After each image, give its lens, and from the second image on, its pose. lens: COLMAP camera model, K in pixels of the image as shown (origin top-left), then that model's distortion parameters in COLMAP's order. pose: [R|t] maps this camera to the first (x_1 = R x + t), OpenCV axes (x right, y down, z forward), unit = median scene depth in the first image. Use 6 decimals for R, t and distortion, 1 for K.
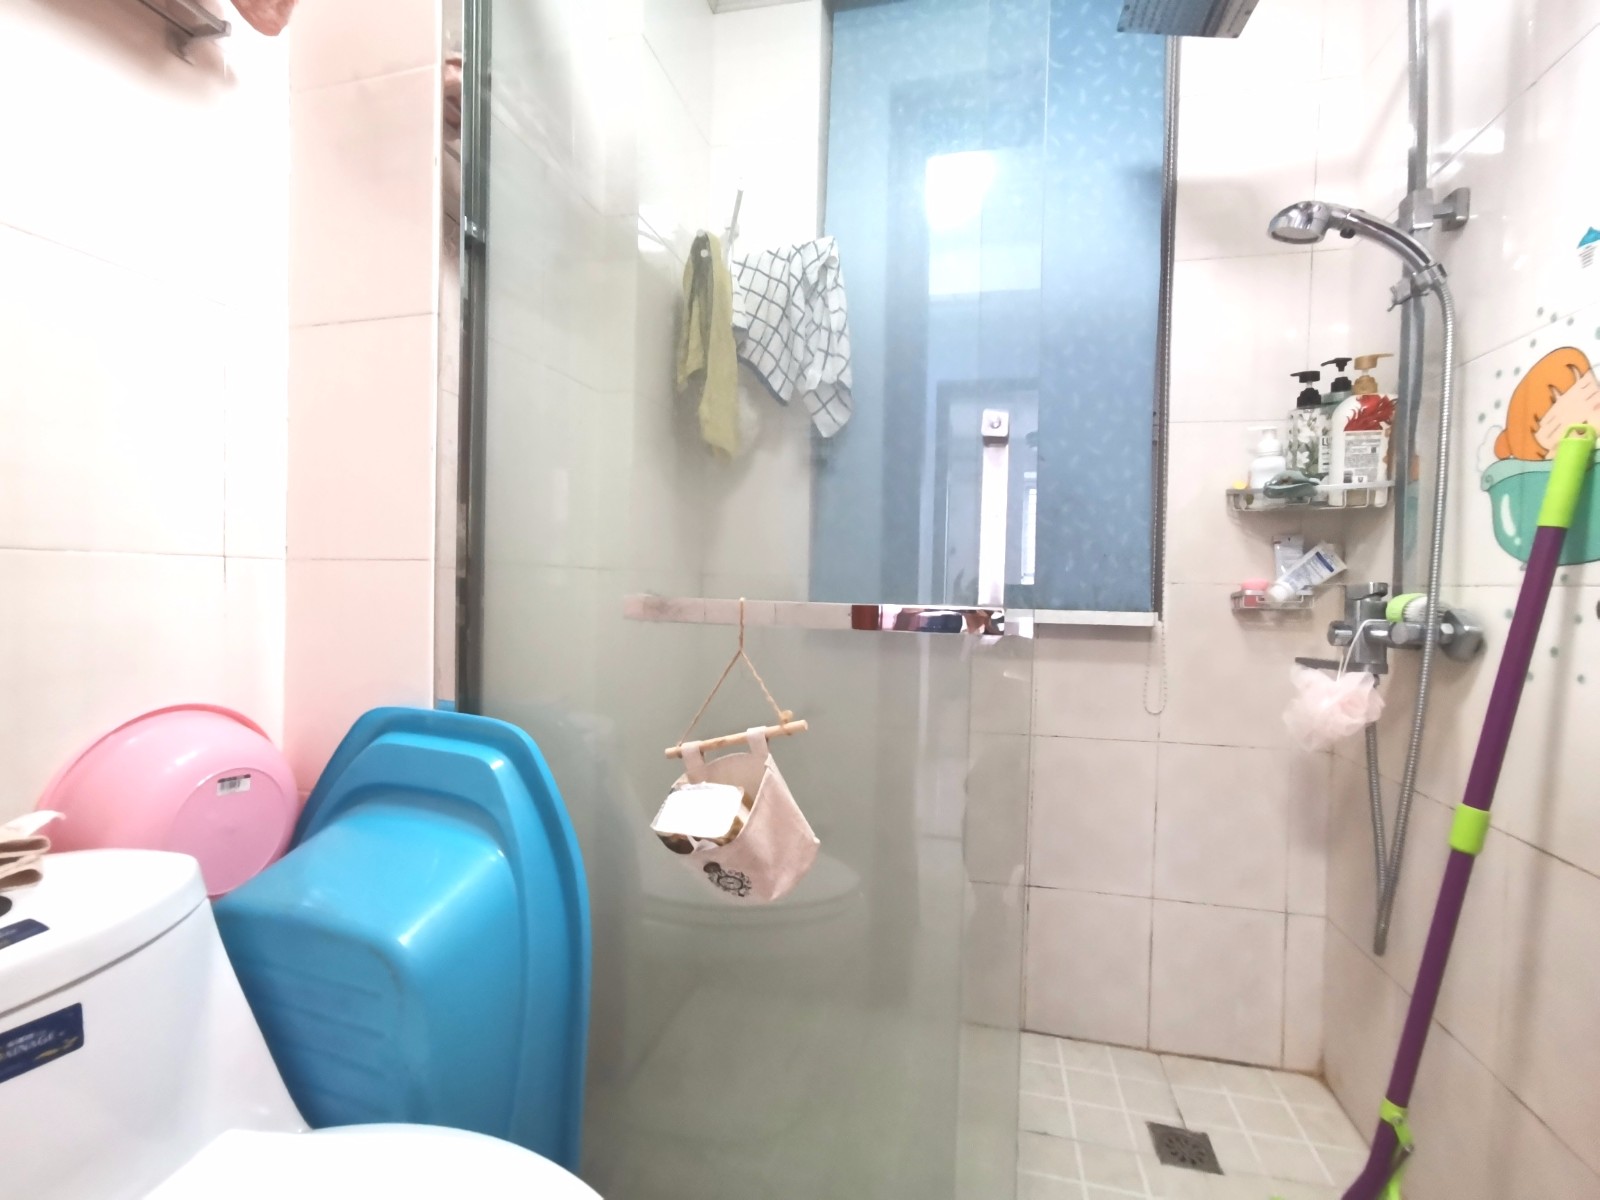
lens RADIAL K [[791.1, 0, 793.8], [0, 791.1, 602.2], [0, 0, 1]] dist [0.003360, 0.001124]
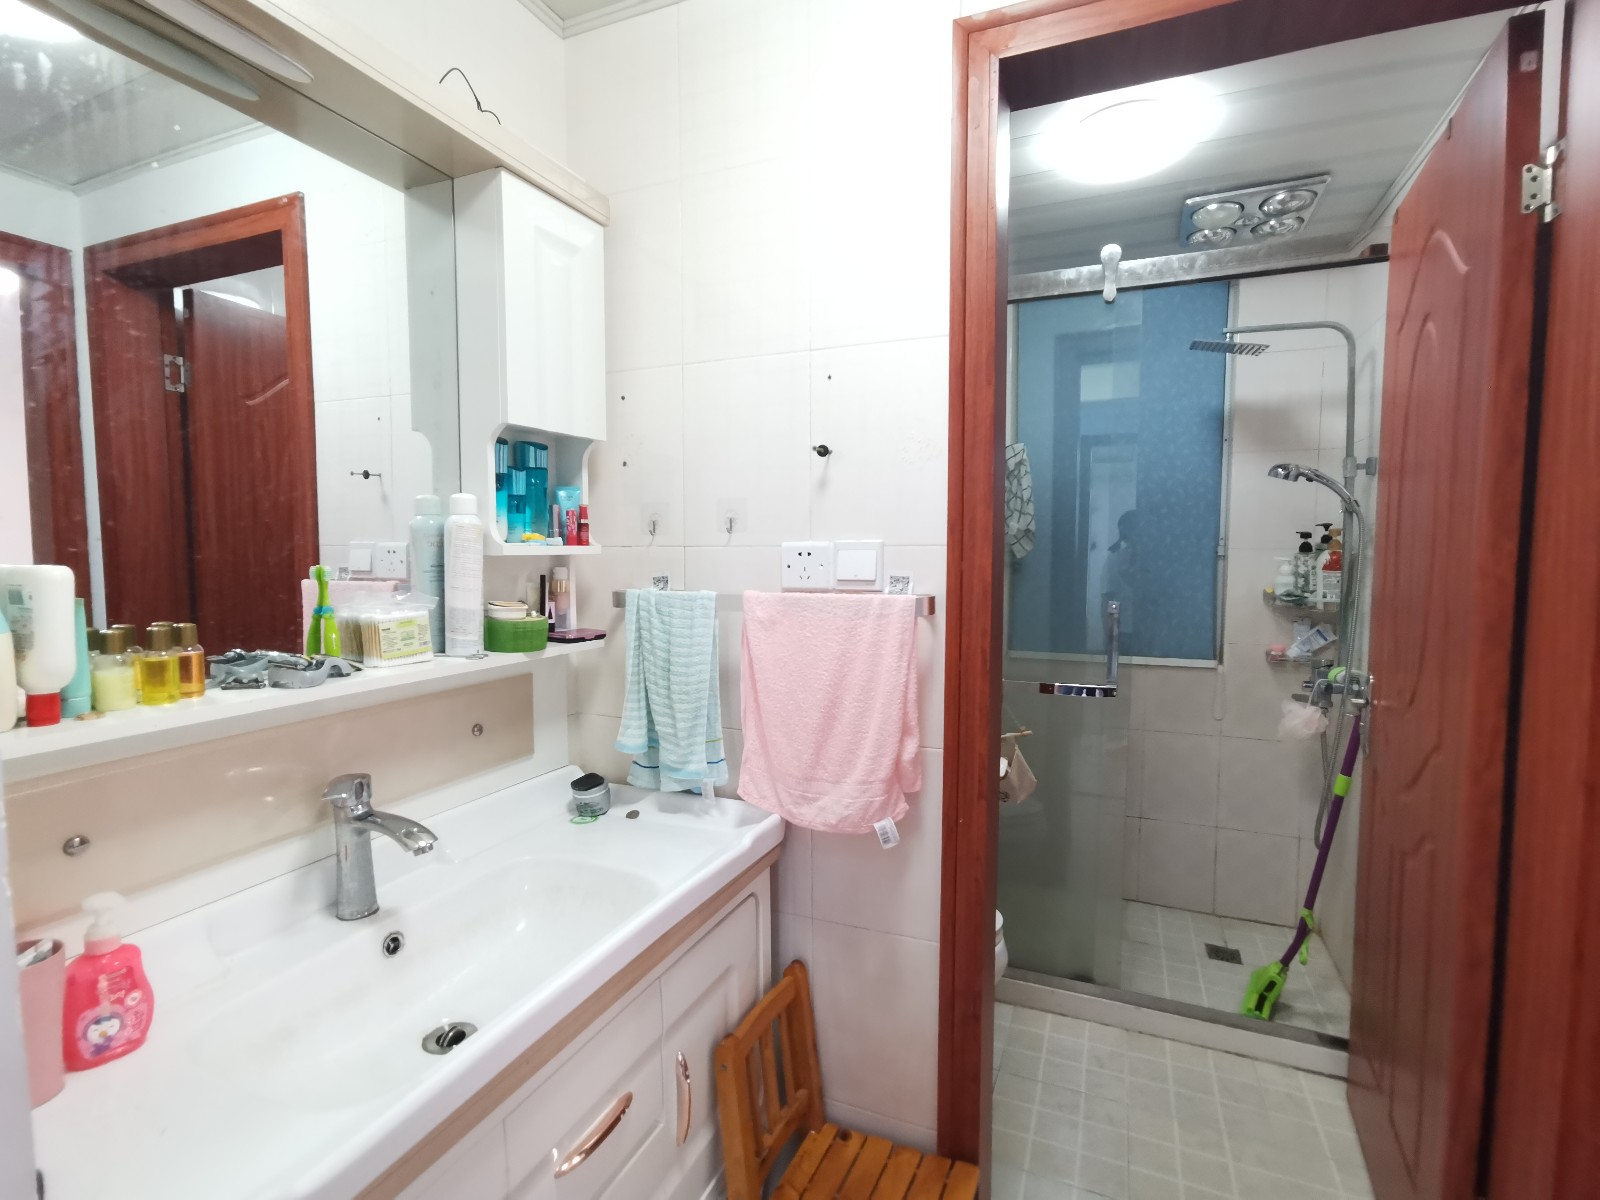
lens RADIAL K [[791.1, 0, 805.2], [0, 791.1, 597.8], [0, 0, 1]] dist [0.003360, 0.001124]
pose [[0.988239, -0.005379, -0.152822, -0.185837], [0.010533, 0.999402, 0.032933, -0.215259], [0.152554, -0.034155, 0.987705, -0.926556]]
